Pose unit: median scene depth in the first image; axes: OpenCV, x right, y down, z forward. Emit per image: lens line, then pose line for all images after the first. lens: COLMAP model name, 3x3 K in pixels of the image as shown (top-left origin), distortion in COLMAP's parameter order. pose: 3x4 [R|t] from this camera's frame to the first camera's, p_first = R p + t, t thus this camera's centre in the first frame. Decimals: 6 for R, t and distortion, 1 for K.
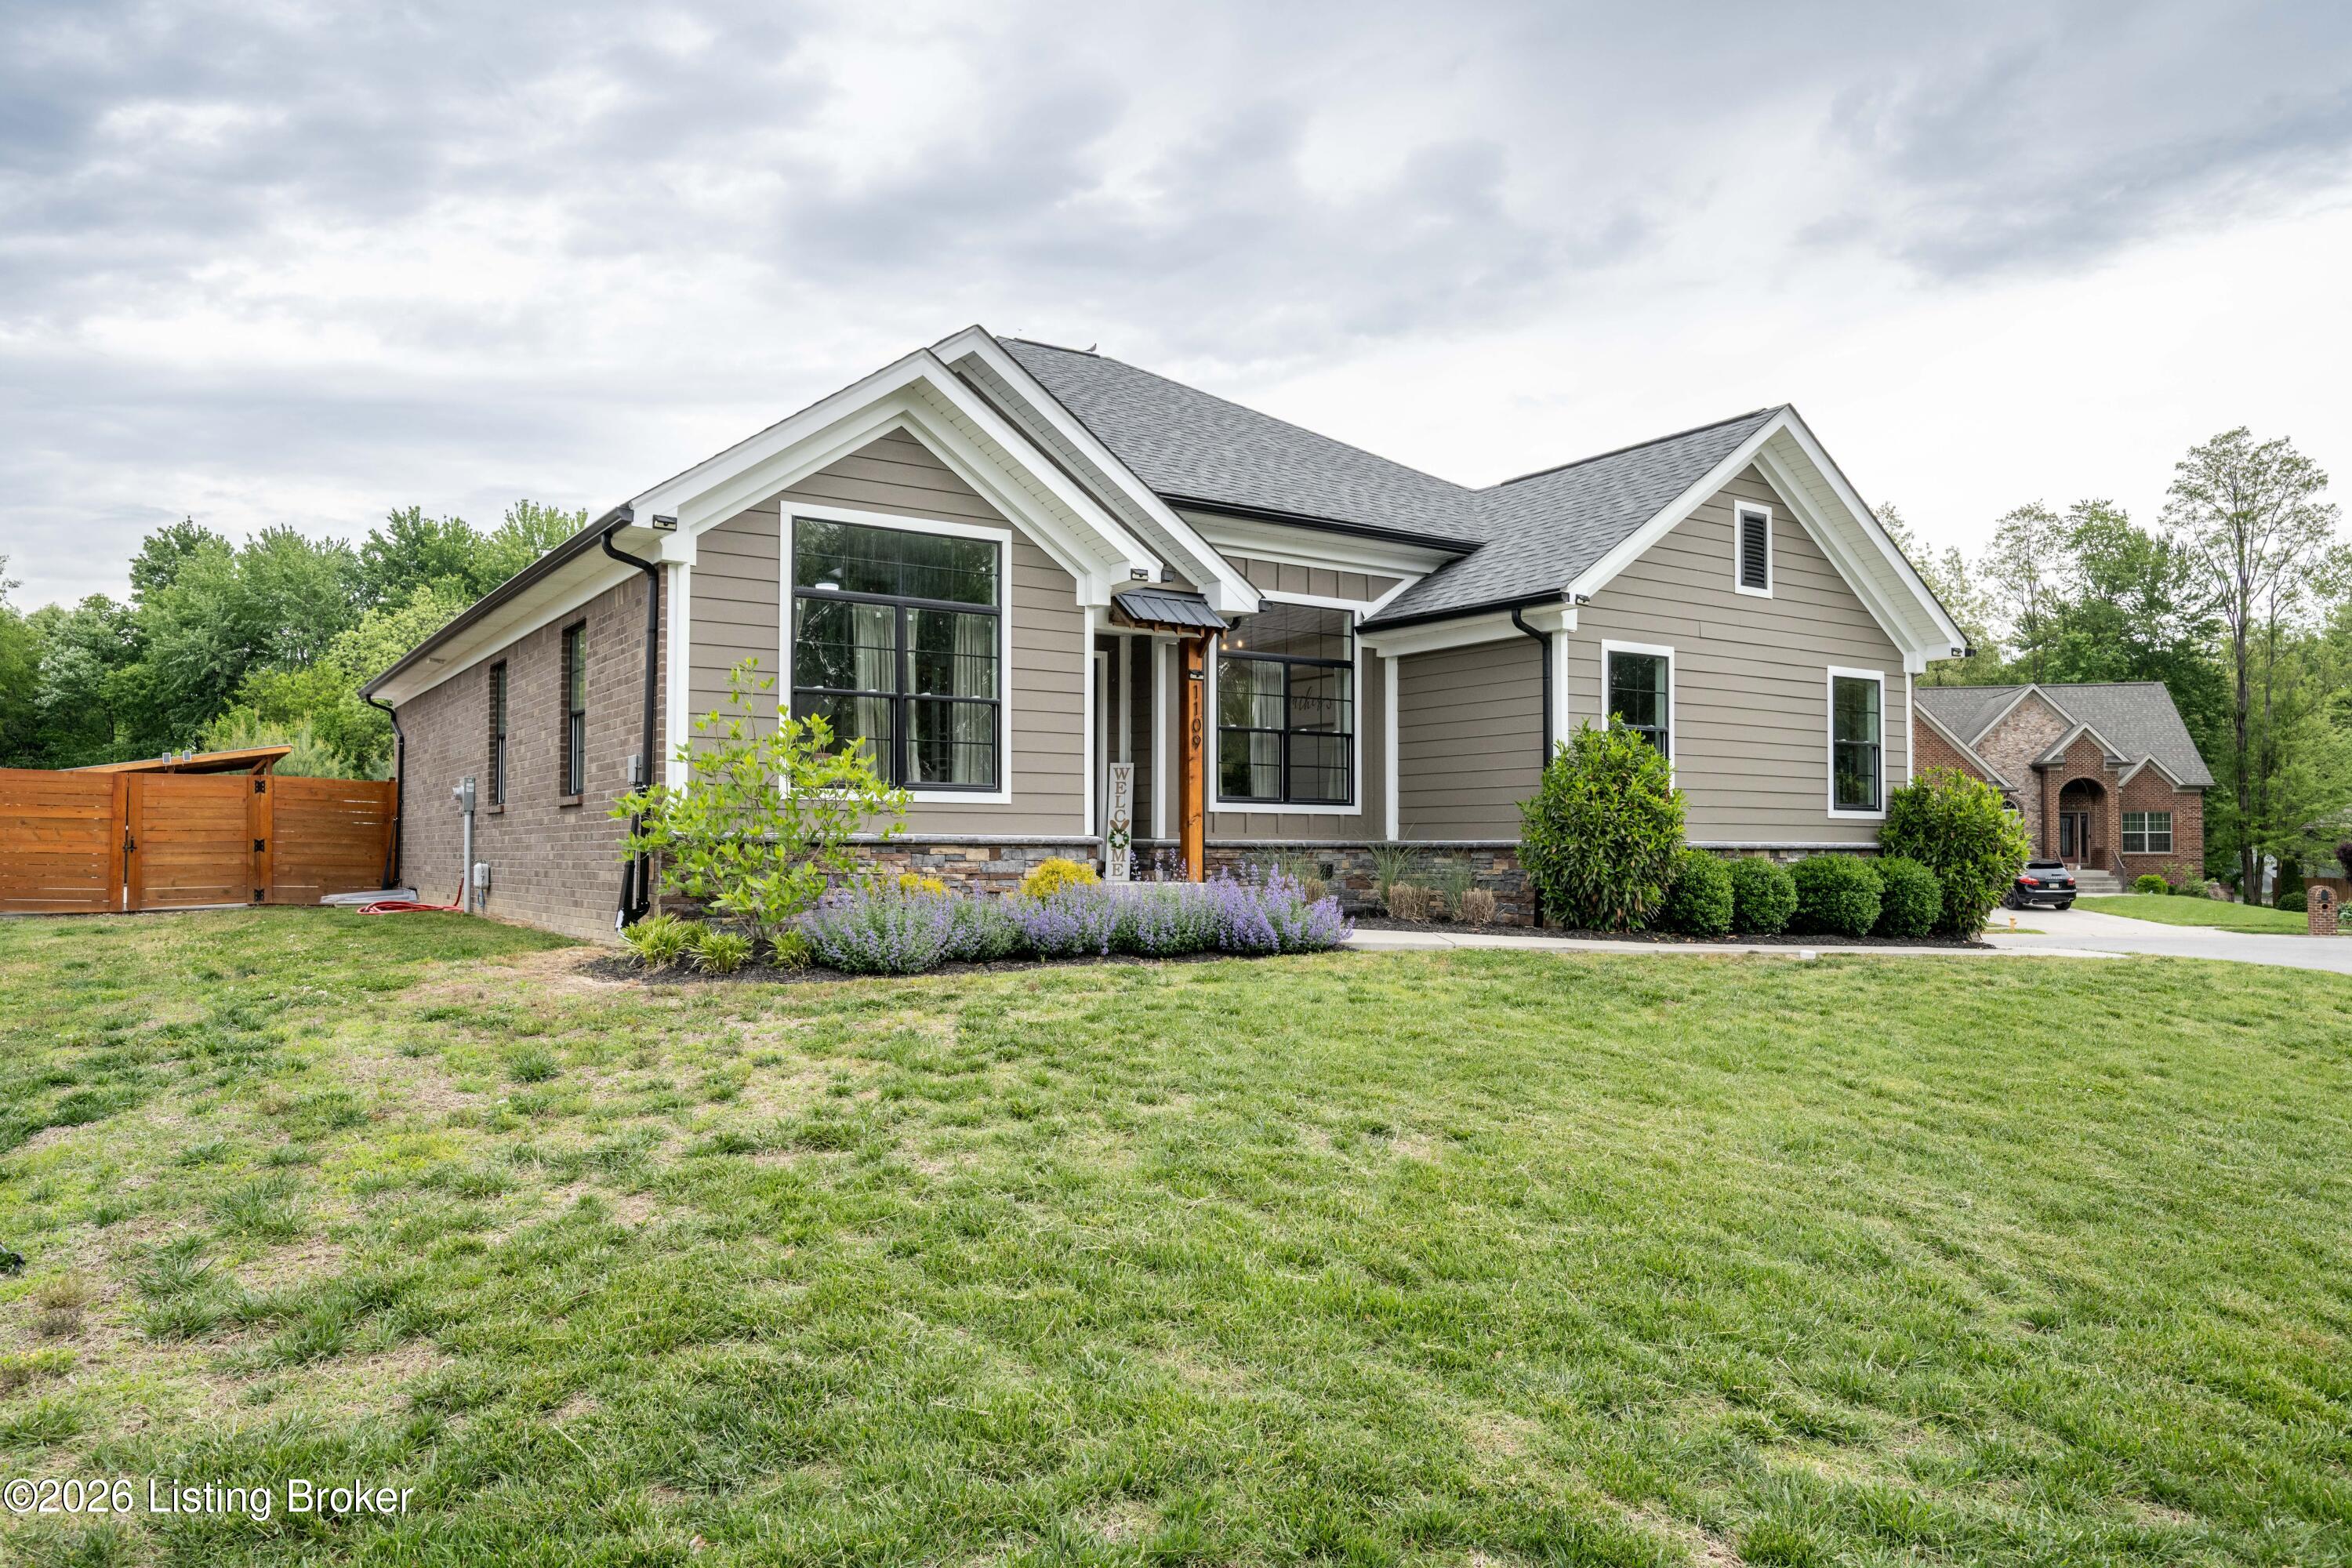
lens RADIAL K [[1544.0, 0, 1176.0], [0, 1544.0, 784.0], [0, 0, 1]] dist [0.000699, 0.000262]
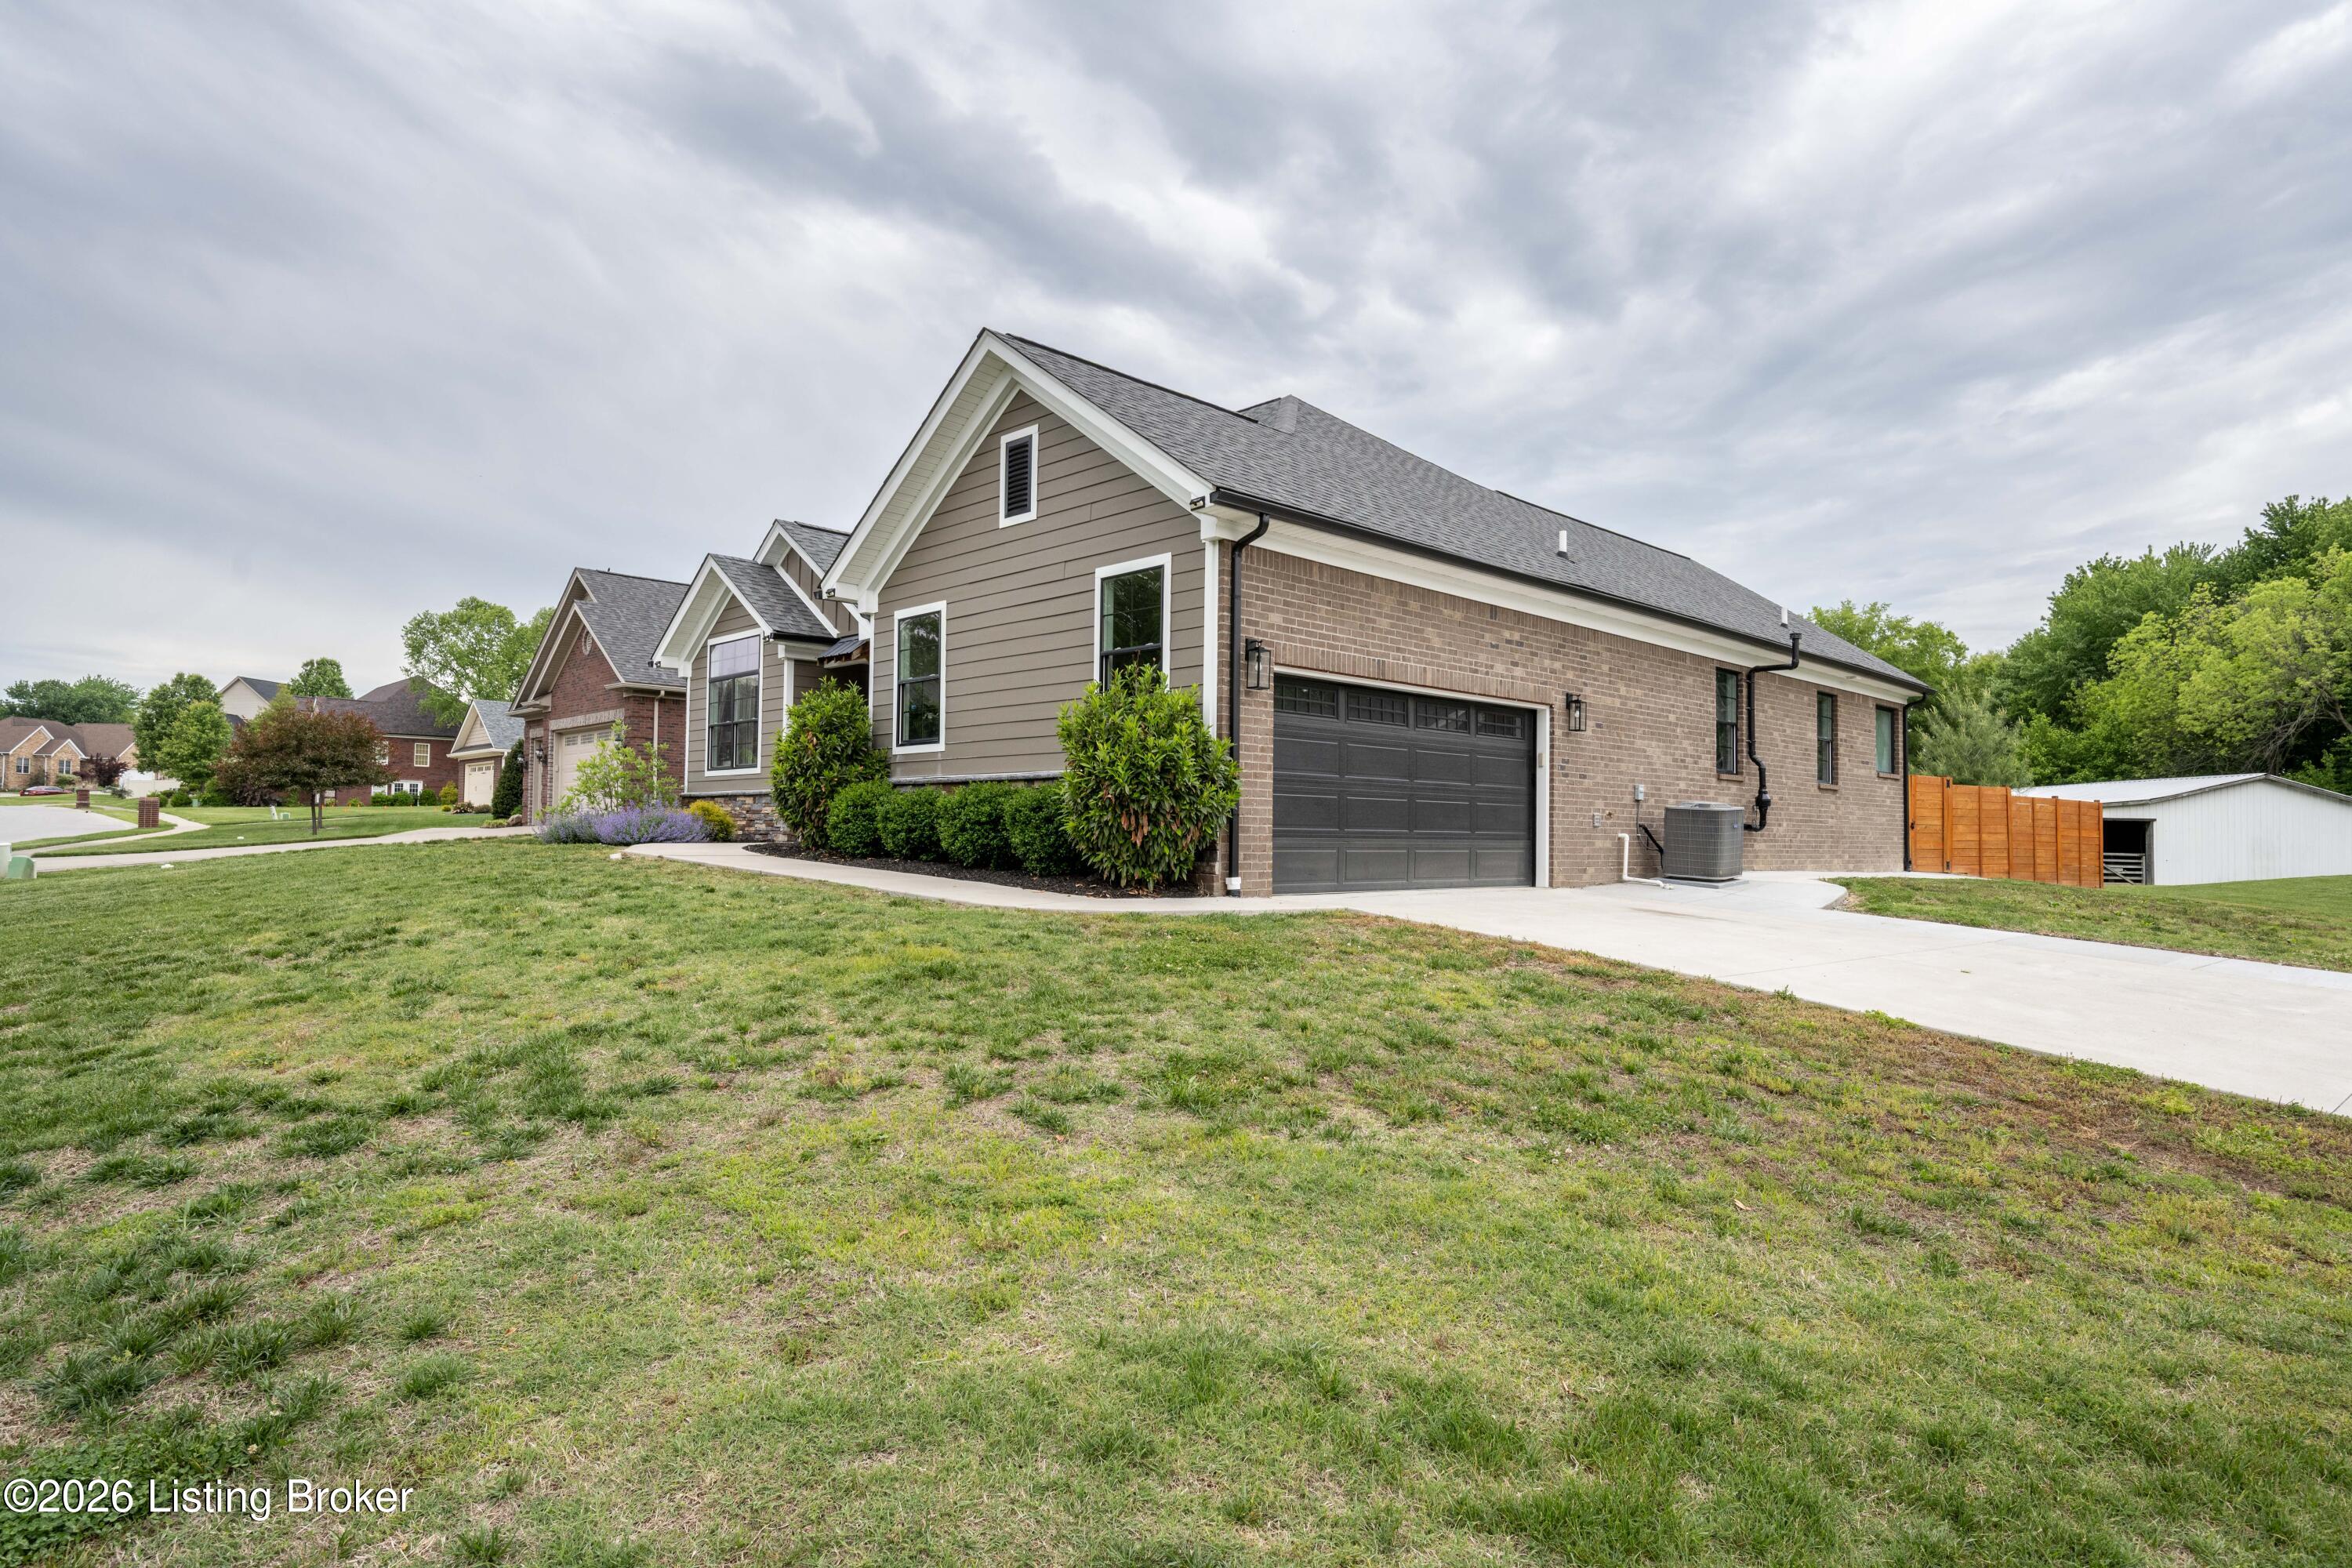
lens RADIAL K [[1304.4, 0, 1176.0], [0, 1304.4, 784.0], [0, 0, 1]] dist [0.000380, 0.000125]
pose [[0.191449, -0.041647, -0.980619, 1.202352], [0.032193, 0.998828, -0.036136, 0.077768], [0.980974, -0.024651, 0.192565, 0.932974]]
